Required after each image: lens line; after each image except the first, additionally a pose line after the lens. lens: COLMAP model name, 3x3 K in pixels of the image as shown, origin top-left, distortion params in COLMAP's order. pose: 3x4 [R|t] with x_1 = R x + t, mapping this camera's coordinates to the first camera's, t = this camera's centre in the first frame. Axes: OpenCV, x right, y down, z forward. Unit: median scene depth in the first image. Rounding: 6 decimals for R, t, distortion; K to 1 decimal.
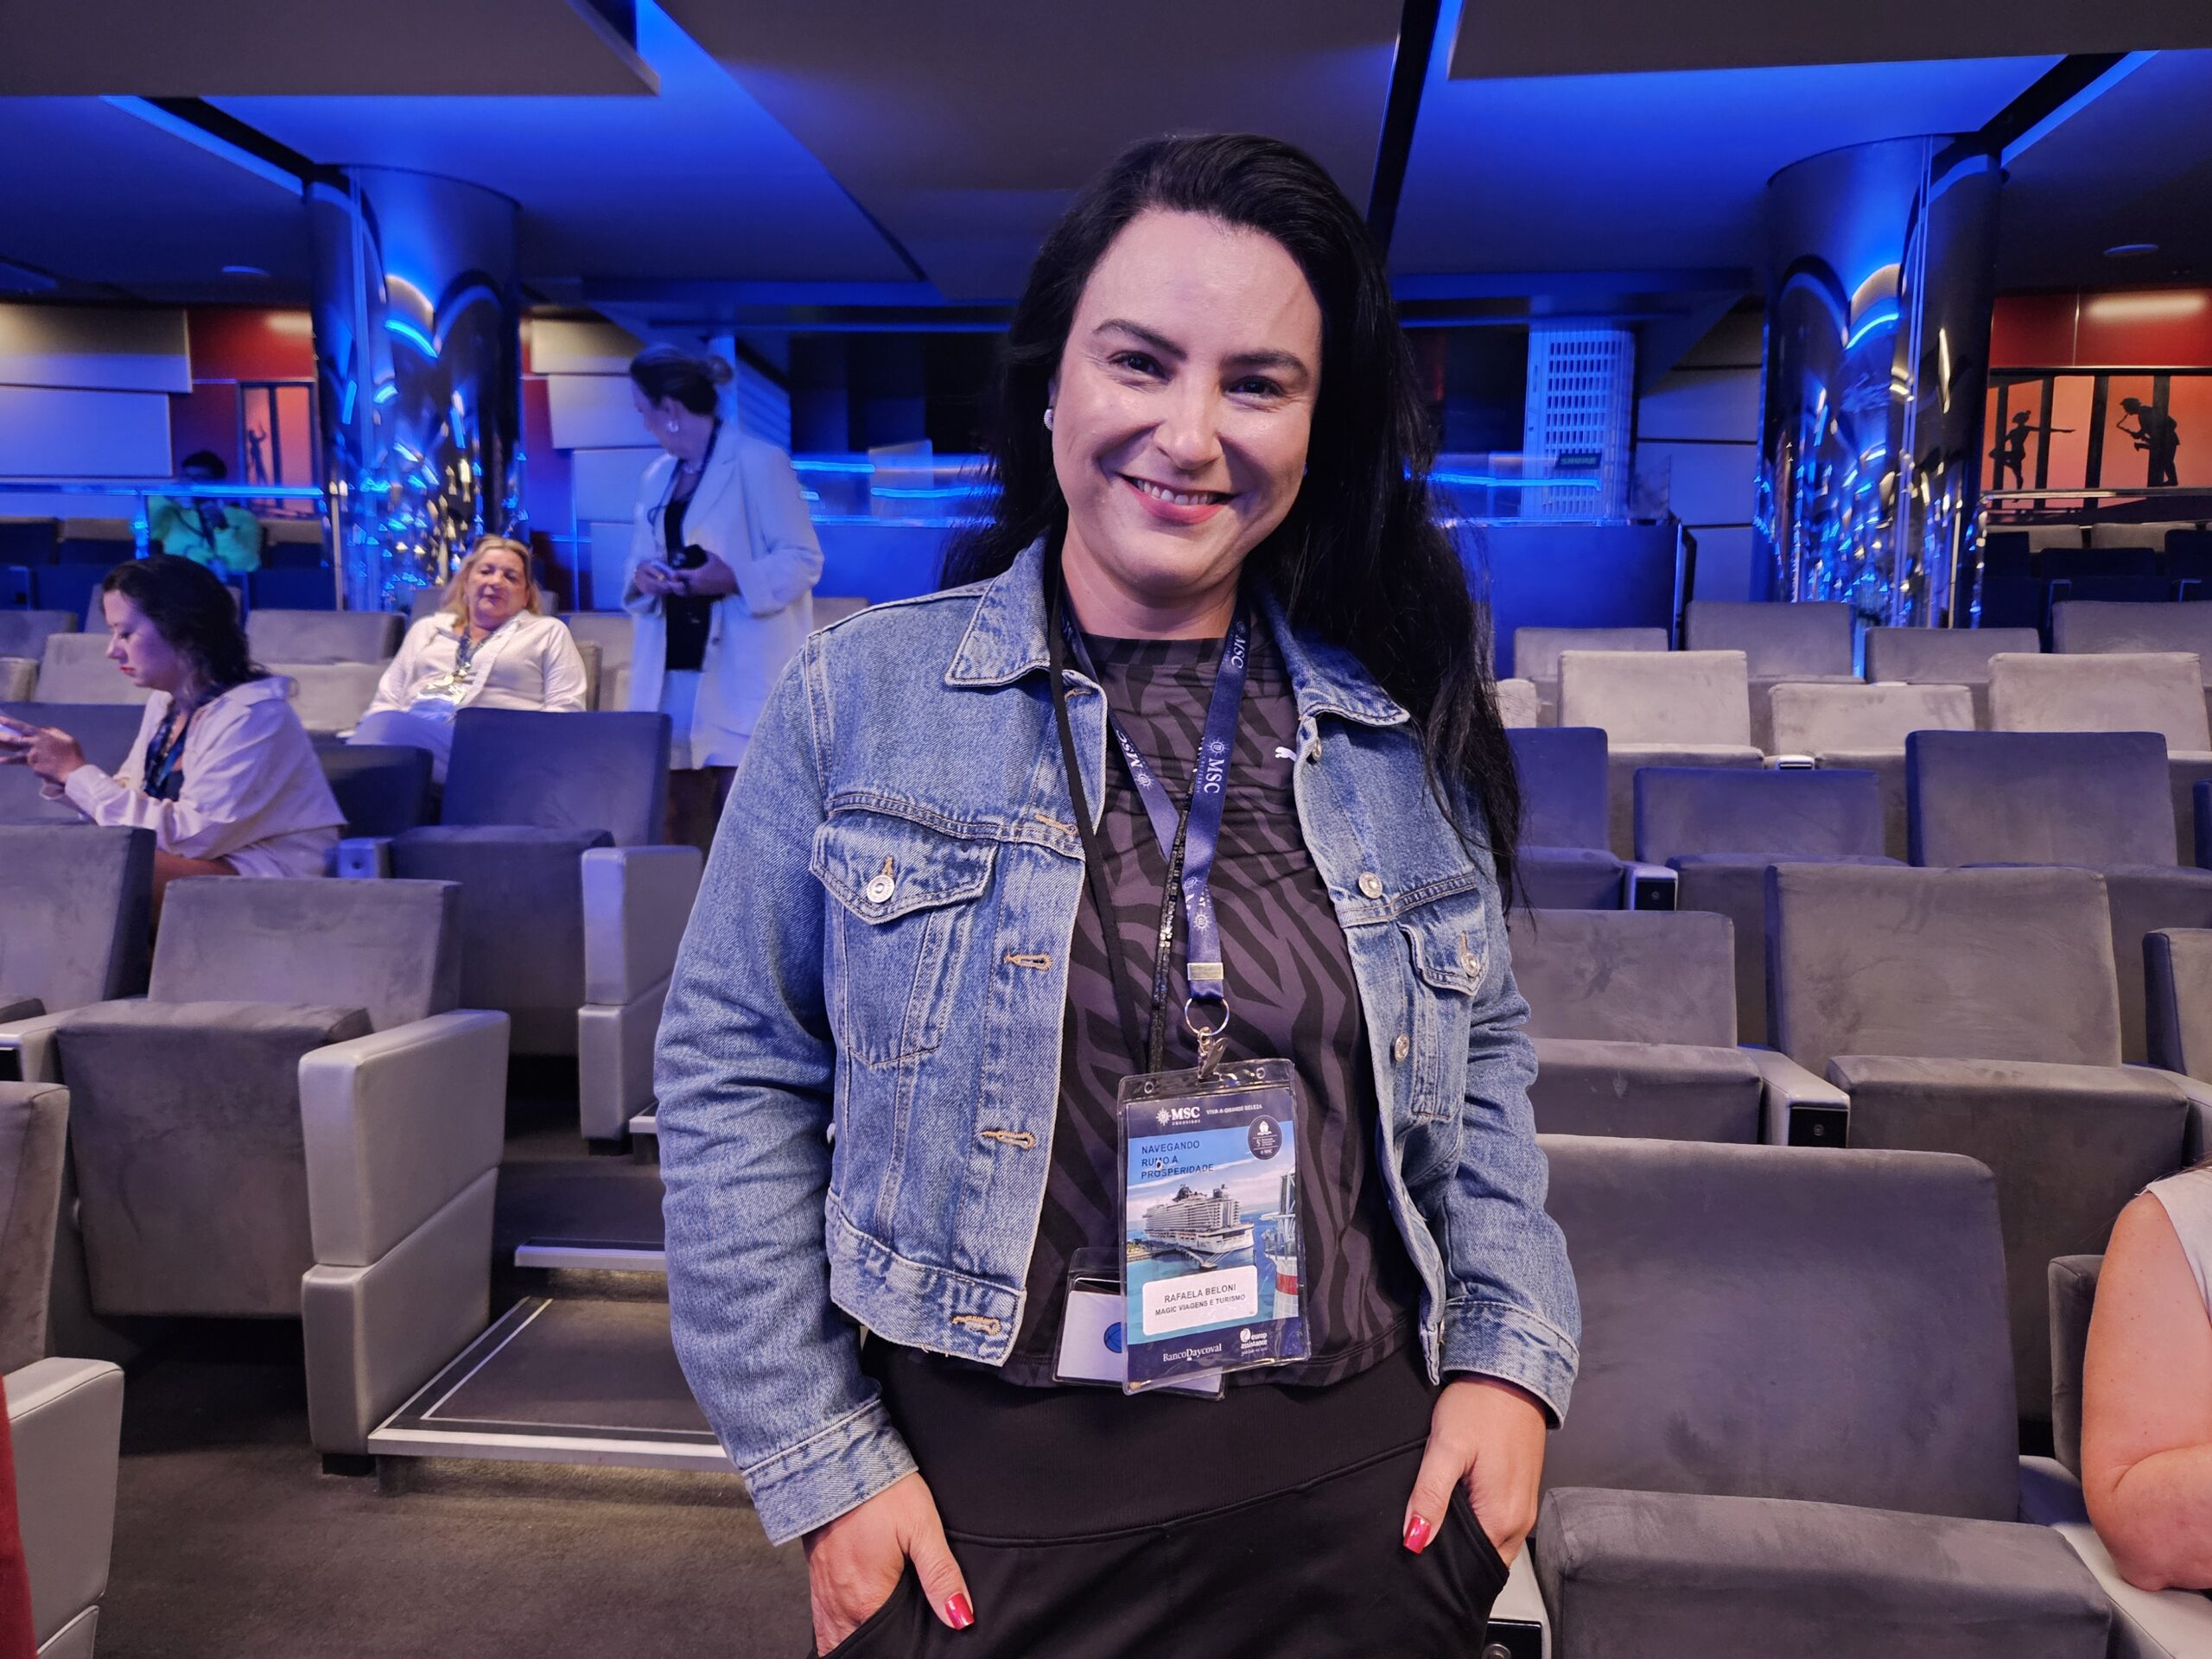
lens RADIAL K [[1502.3, 0, 1120.1], [0, 1502.3, 828.8], [0, 0, 1]] dist [0.053041, -0.050839]
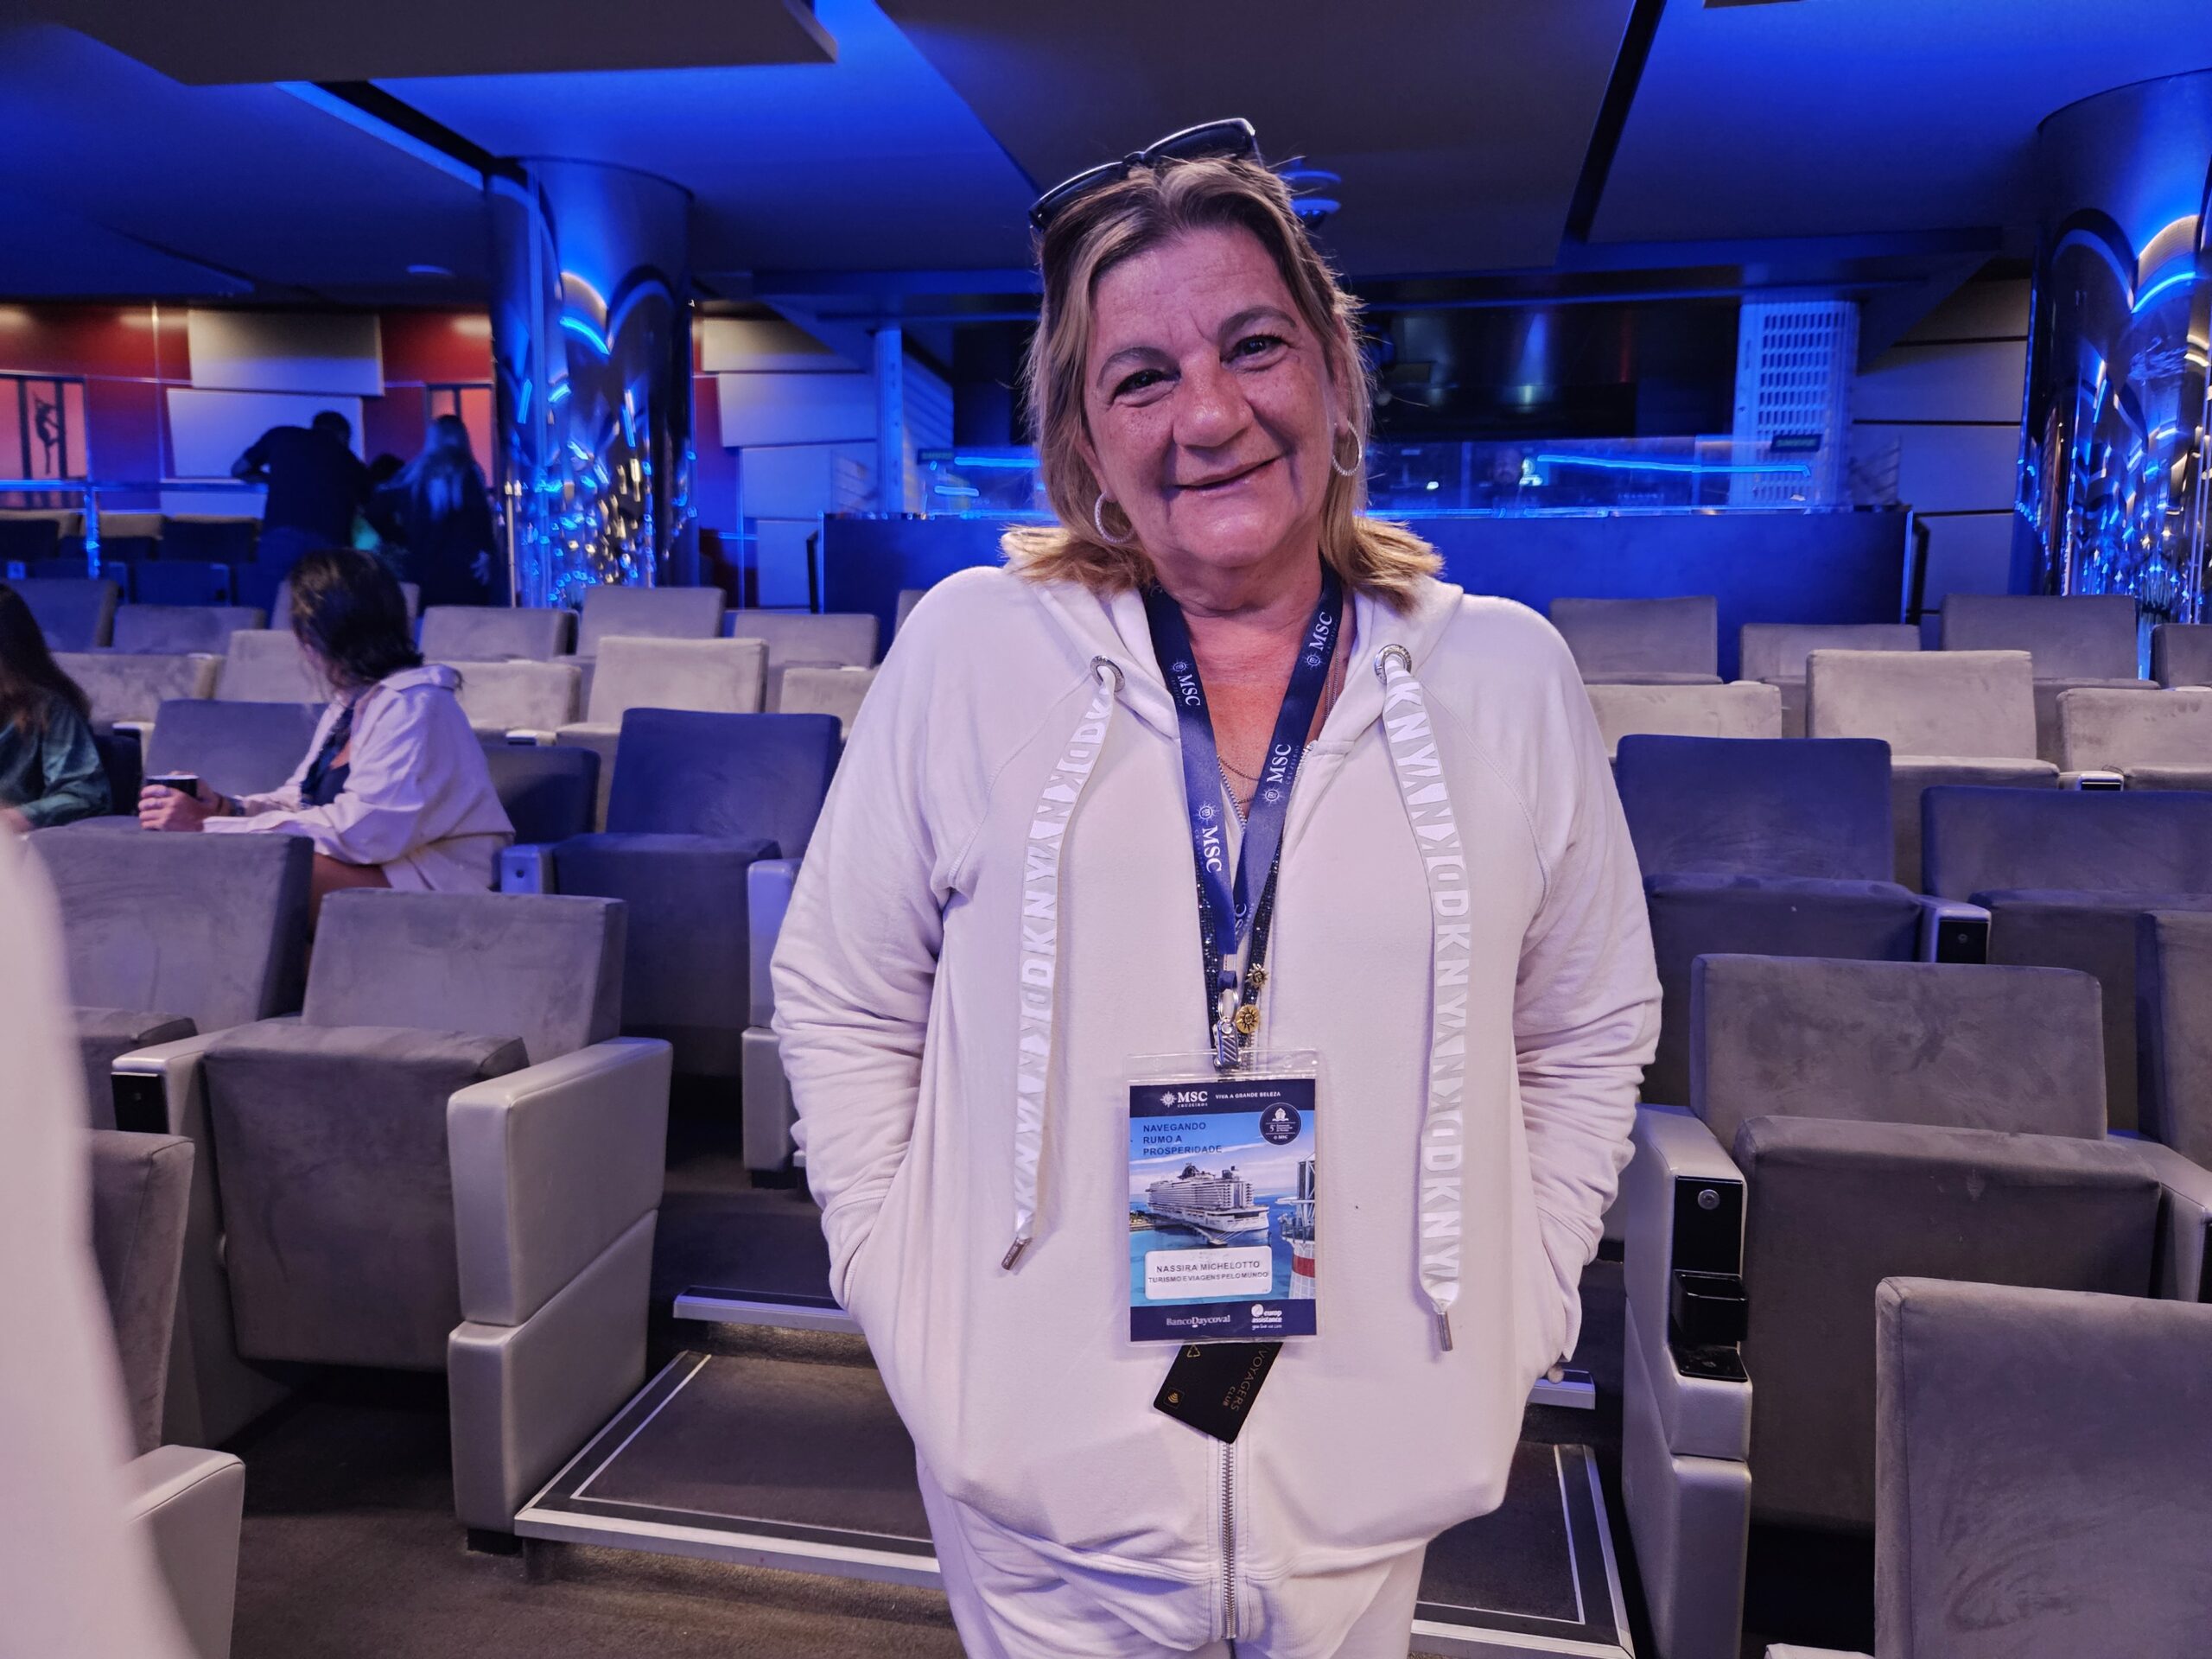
lens RADIAL K [[1502.3, 0, 1120.1], [0, 1502.3, 828.8], [0, 0, 1]] dist [0.053041, -0.050839]
pose [[0.995194, 0.013658, -0.096968, -0.026363], [-0.013387, 0.999904, 0.003449, -0.009851], [0.097006, -0.002135, 0.995281, 0.067209]]
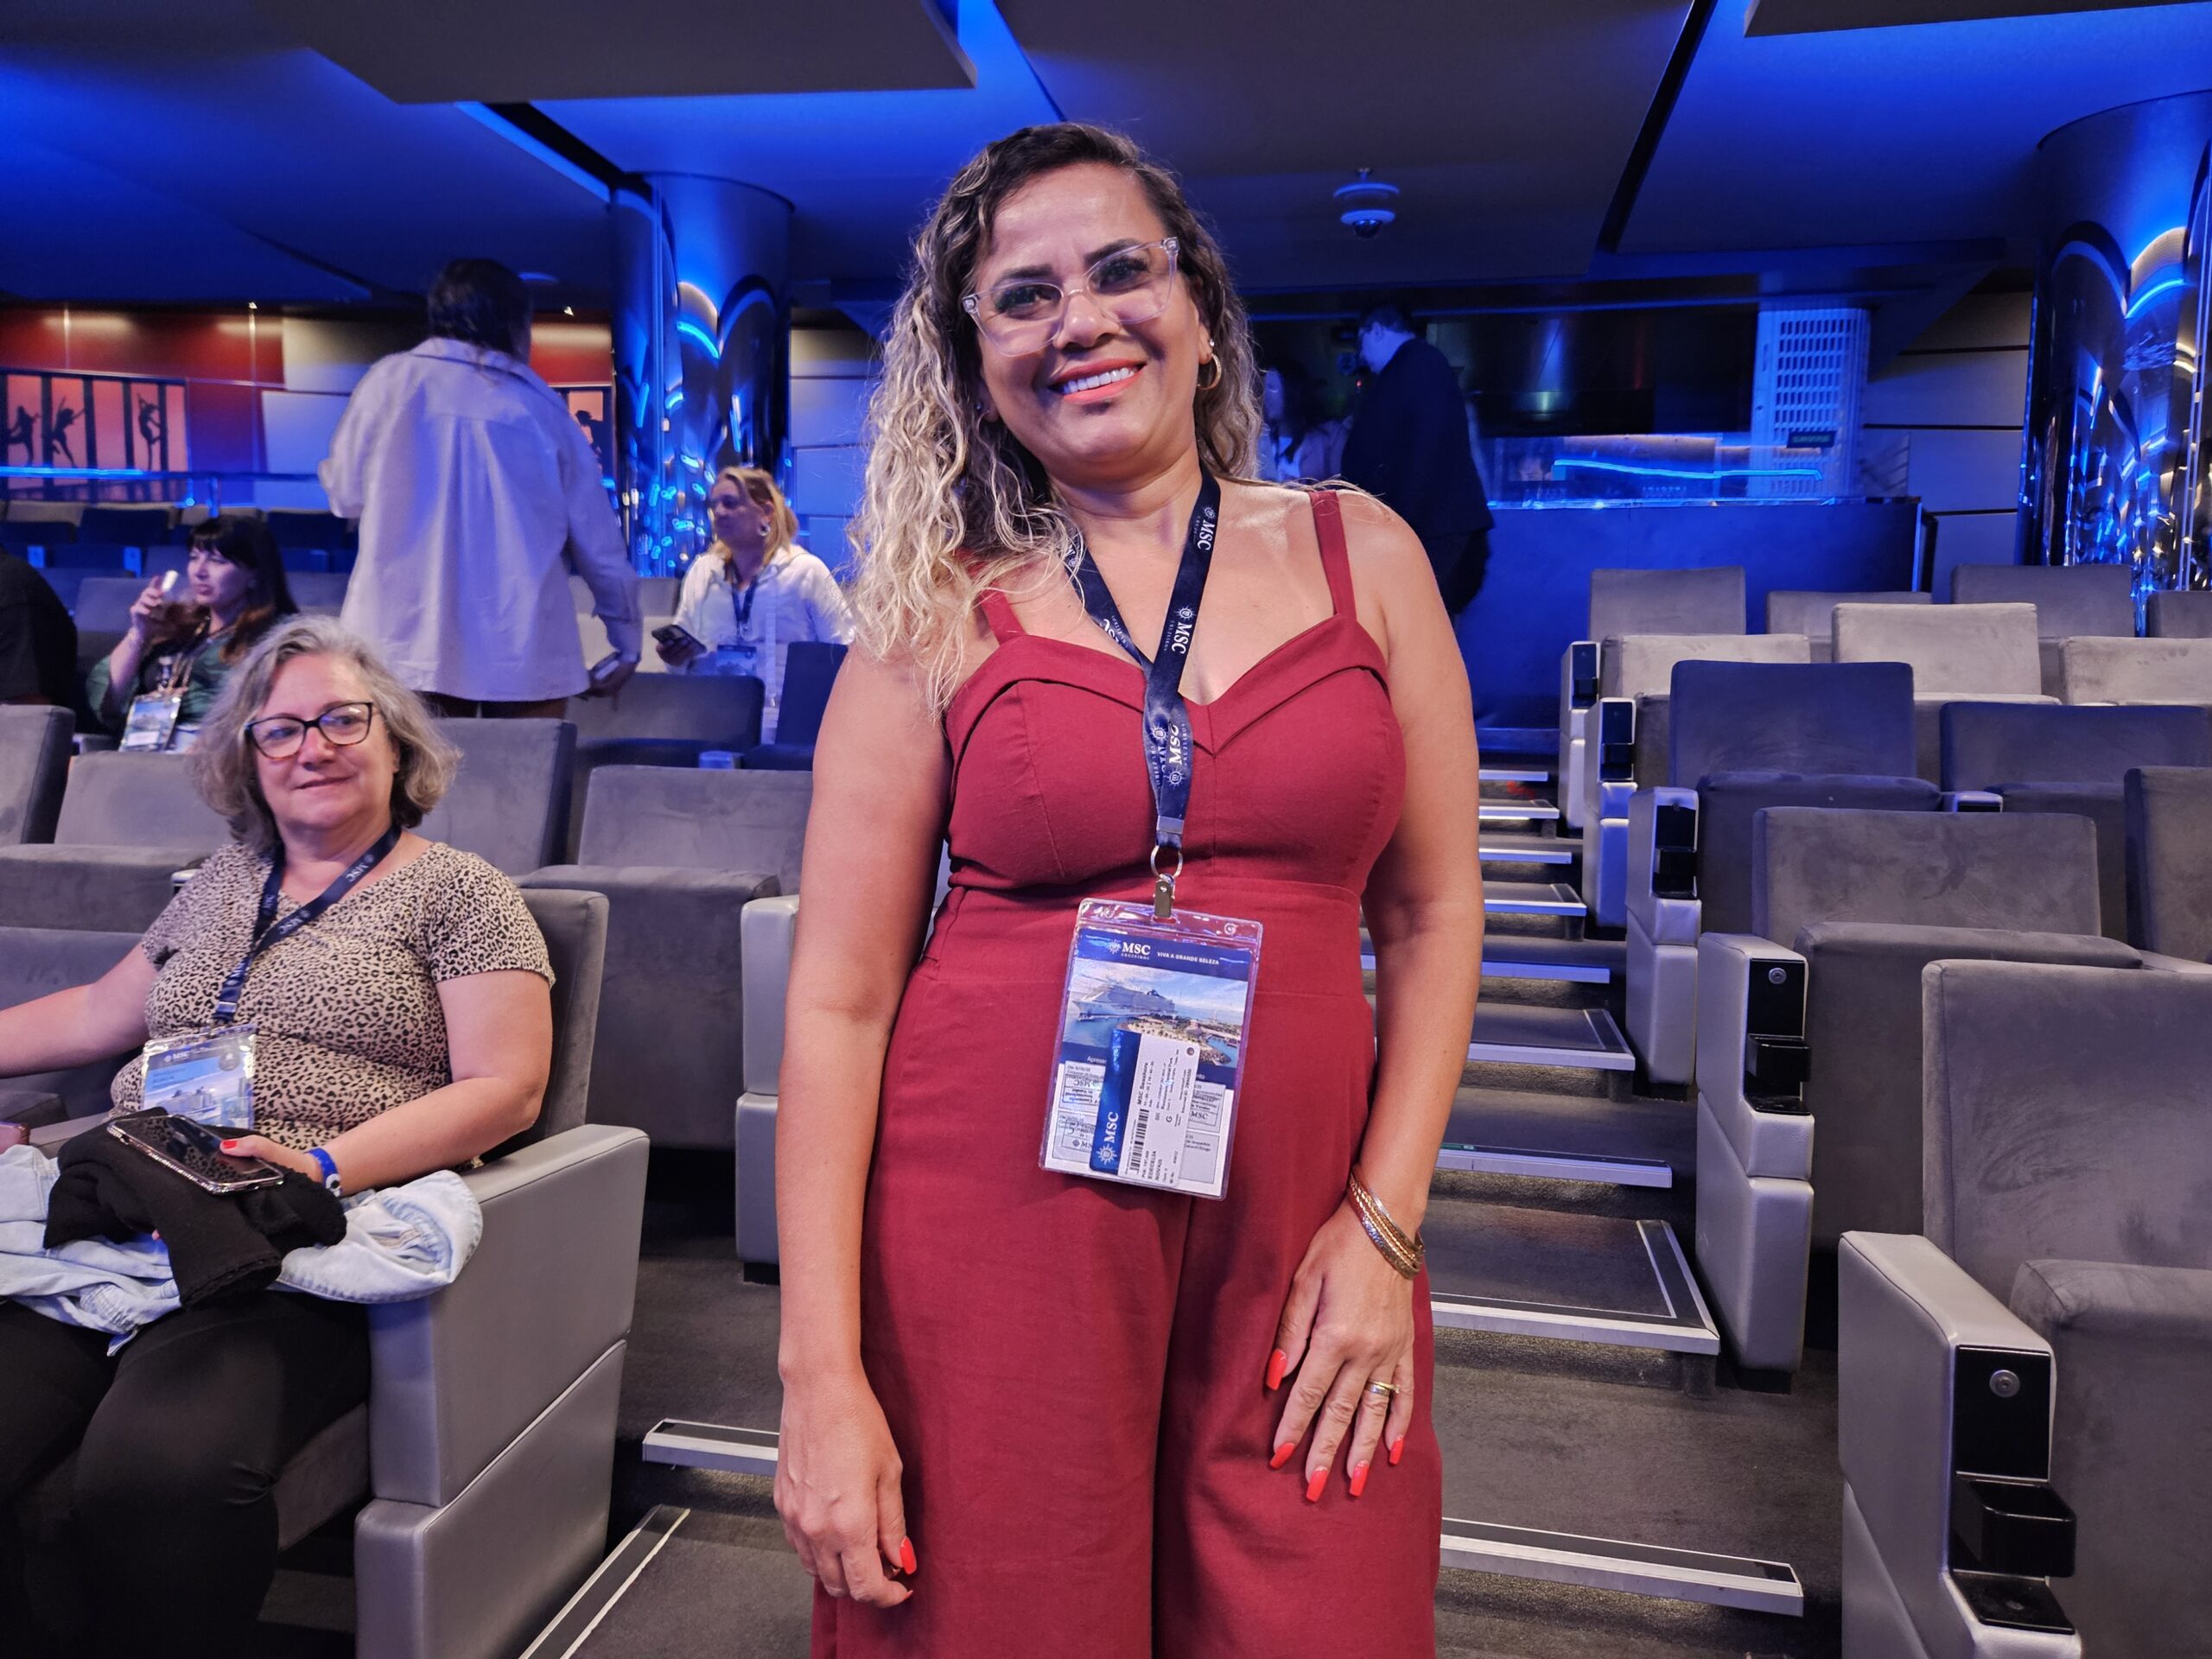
lens RADIAL K [[1495.6, 0, 1094.0], [0, 1495.6, 802.9], [0, 0, 1]] dist [0.046826, -0.041838]
pose [[0.993196, 0.019582, -0.114797, -0.077948], [-0.022364, 0.999485, -0.022998, 0.047831], [0.114288, 0.025409, 0.993123, -0.042713]]
